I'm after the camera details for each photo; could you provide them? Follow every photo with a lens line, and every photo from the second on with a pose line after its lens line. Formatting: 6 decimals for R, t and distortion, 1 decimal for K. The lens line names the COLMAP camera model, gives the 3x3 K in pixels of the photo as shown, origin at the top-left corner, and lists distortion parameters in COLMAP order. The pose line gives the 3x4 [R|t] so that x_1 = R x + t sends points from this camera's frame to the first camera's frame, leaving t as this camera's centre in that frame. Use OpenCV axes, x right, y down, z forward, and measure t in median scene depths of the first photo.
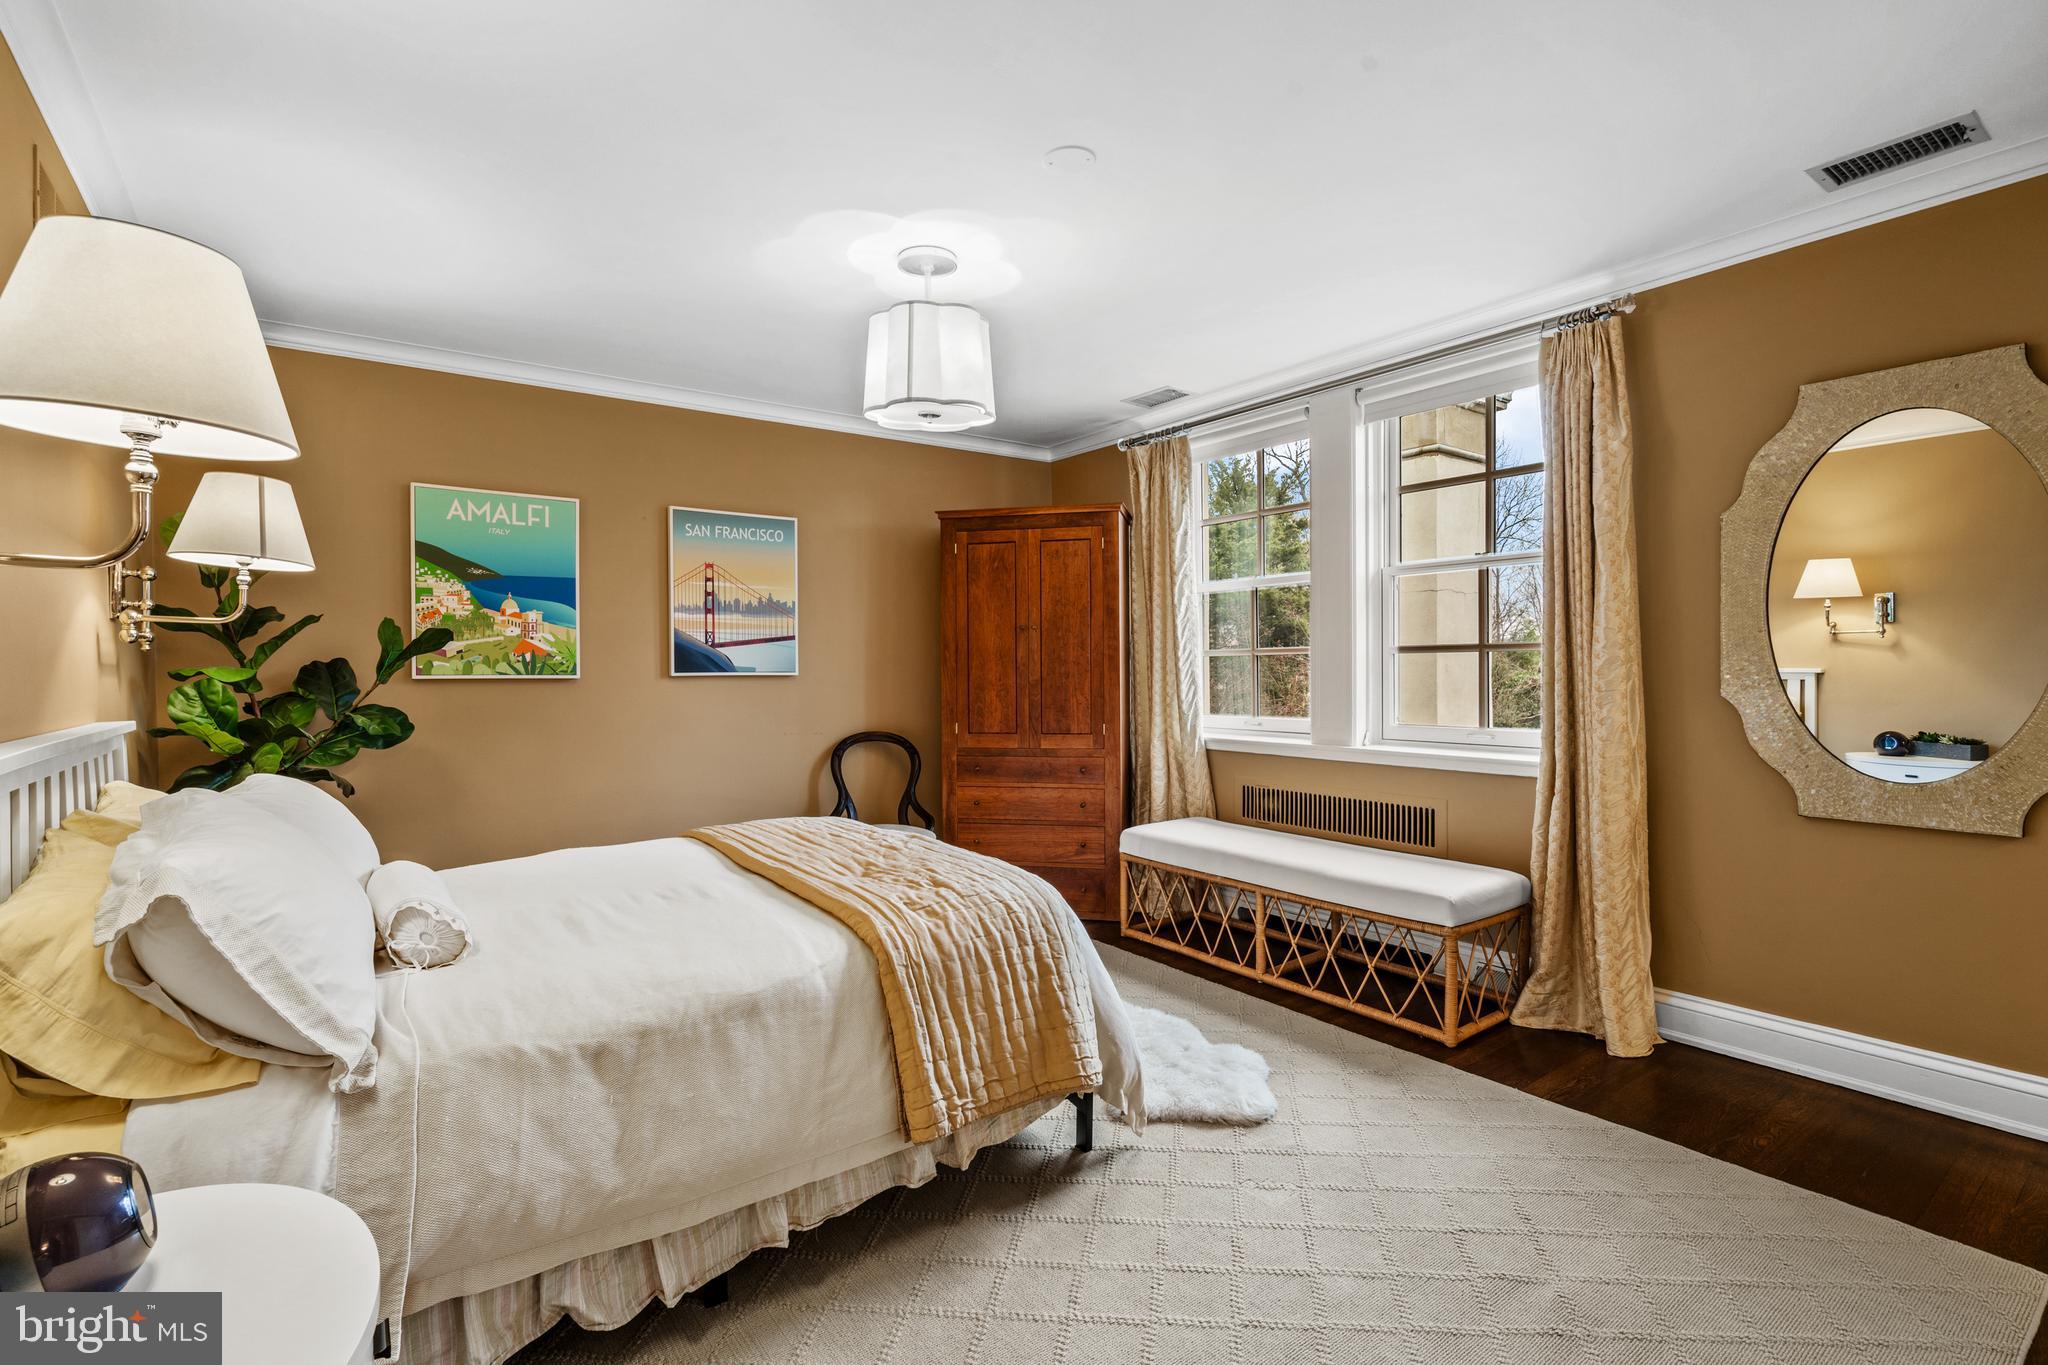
lens RADIAL K [[951.7, 0, 1018.3], [0, 951.7, 678.3], [0, 0, 1]] dist [0.013273, 0.000330]
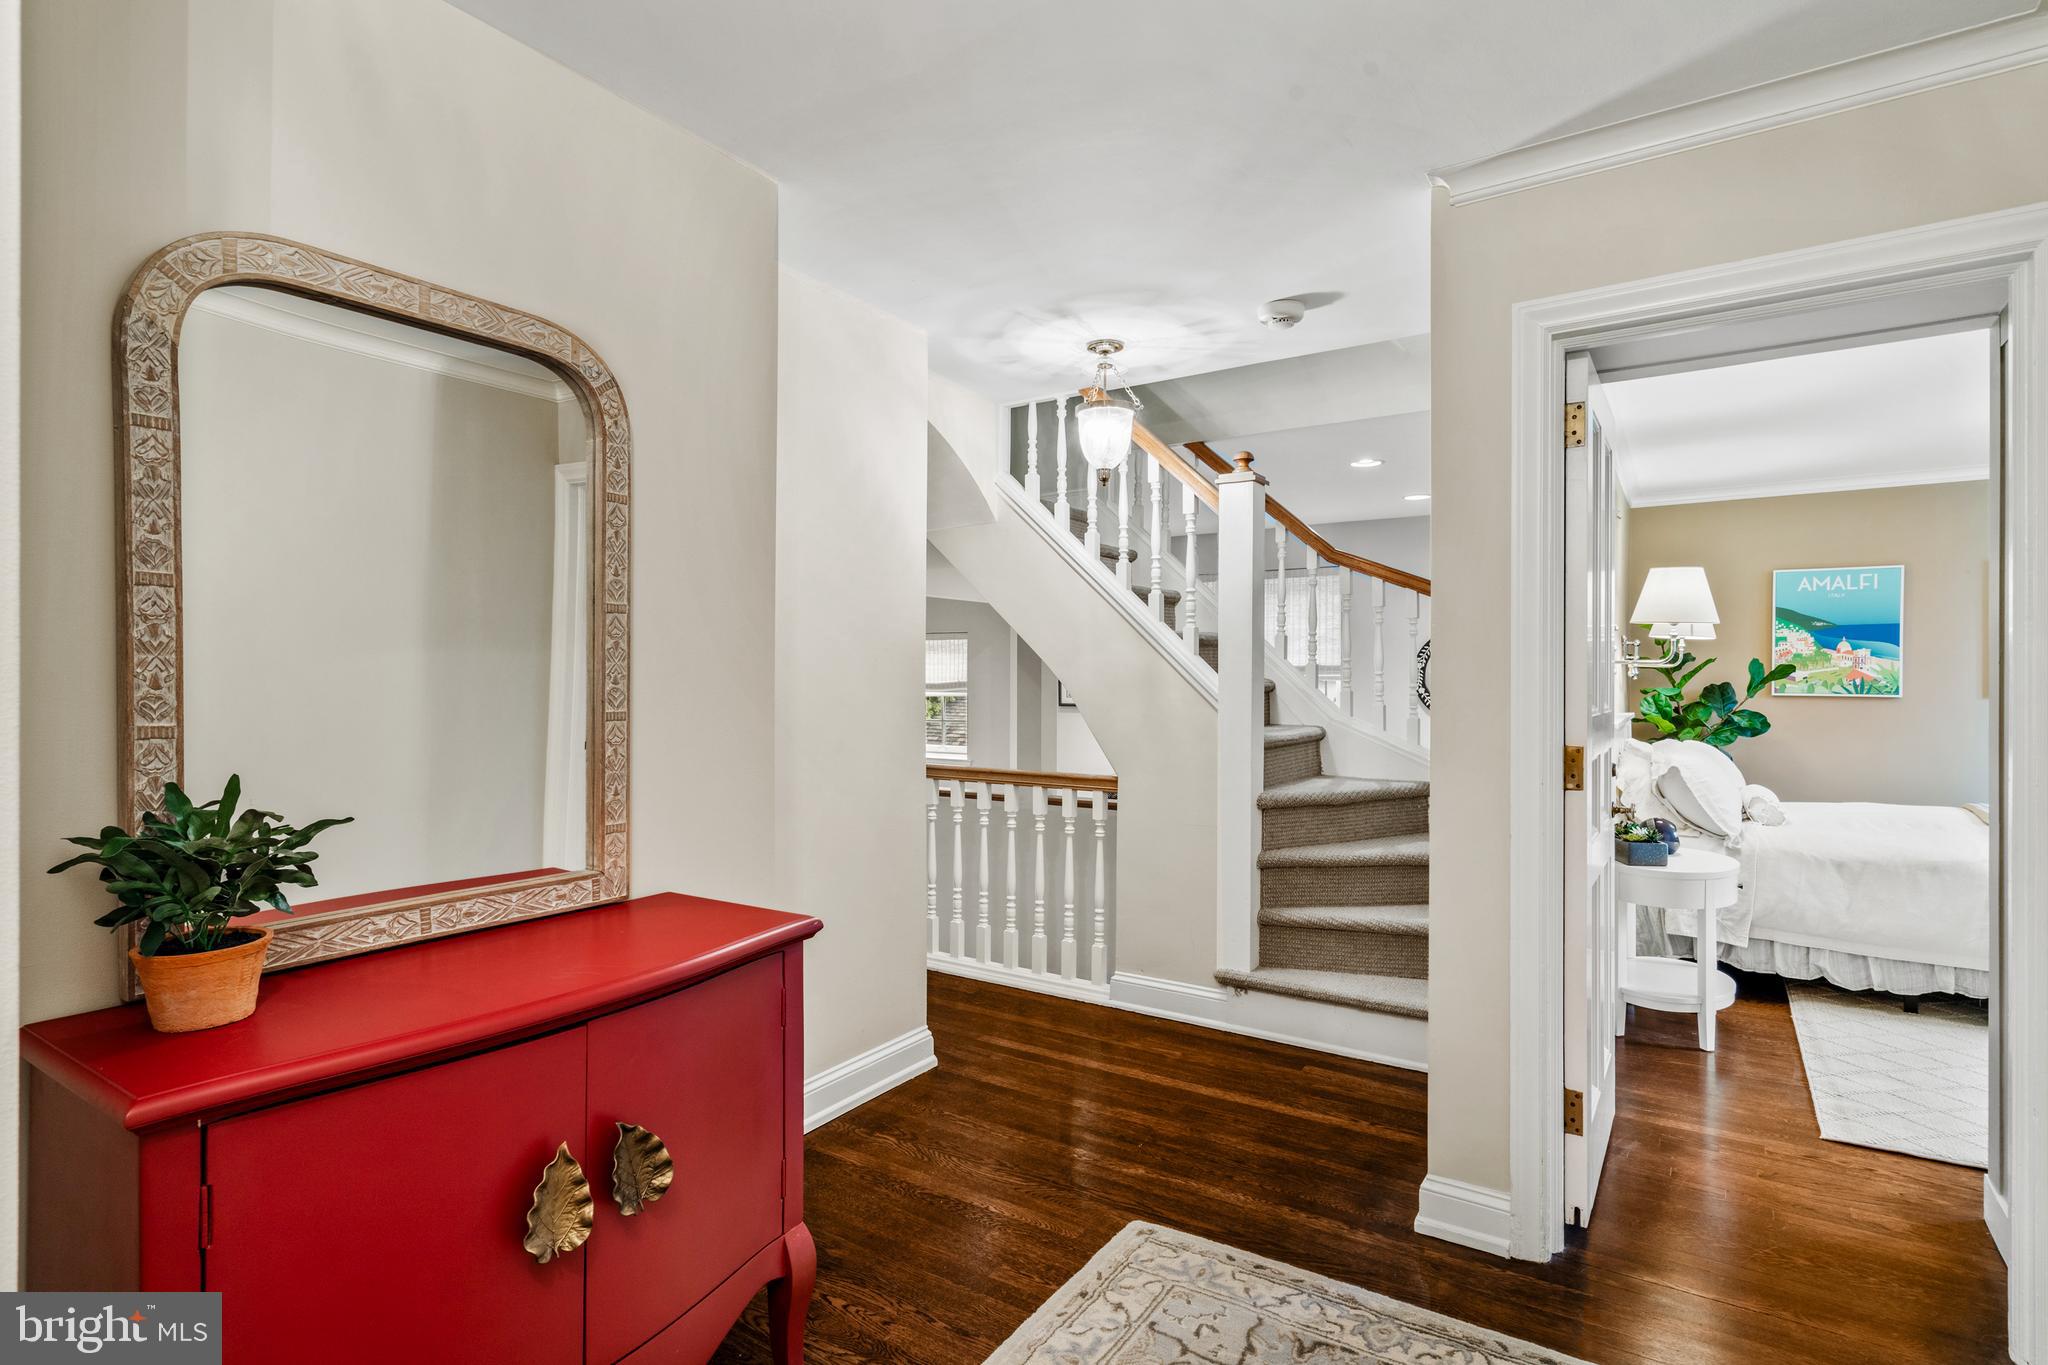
lens RADIAL K [[992.5, 0, 1020.3], [0, 992.5, 685.3], [0, 0, 1]] dist [0.006978, 0.000335]
pose [[0.337698, 0.015132, -0.941133, 0.549673], [-0.016068, 0.999818, 0.010310, -0.014270], [0.941117, 0.011641, 0.337880, -0.800220]]
